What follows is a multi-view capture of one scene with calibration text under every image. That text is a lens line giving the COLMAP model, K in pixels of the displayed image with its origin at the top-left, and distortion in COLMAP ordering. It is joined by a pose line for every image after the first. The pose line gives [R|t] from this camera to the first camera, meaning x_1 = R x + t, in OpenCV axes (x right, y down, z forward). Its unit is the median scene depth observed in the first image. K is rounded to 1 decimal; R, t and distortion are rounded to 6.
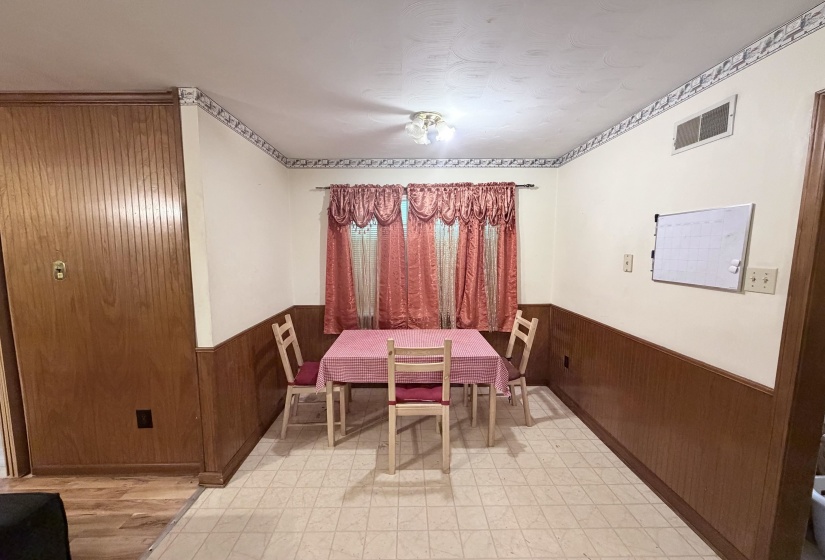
lens RADIAL K [[319.4, 0, 412.5], [0, 319.4, 280.0], [0, 0, 1]] dist [0.000283, 0.000003]
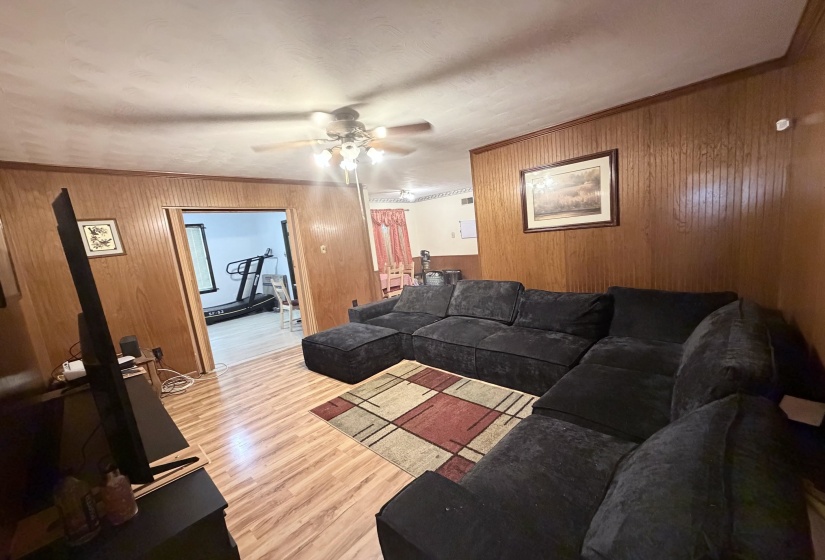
lens RADIAL K [[319.4, 0, 412.5], [0, 319.4, 280.0], [0, 0, 1]] dist [0.000283, 0.000003]
pose [[0.700387, -0.157069, 0.696267, -1.443316], [0.163345, 0.984871, 0.057862, 0.106091], [-0.694821, 0.073206, 0.715447, -0.772168]]
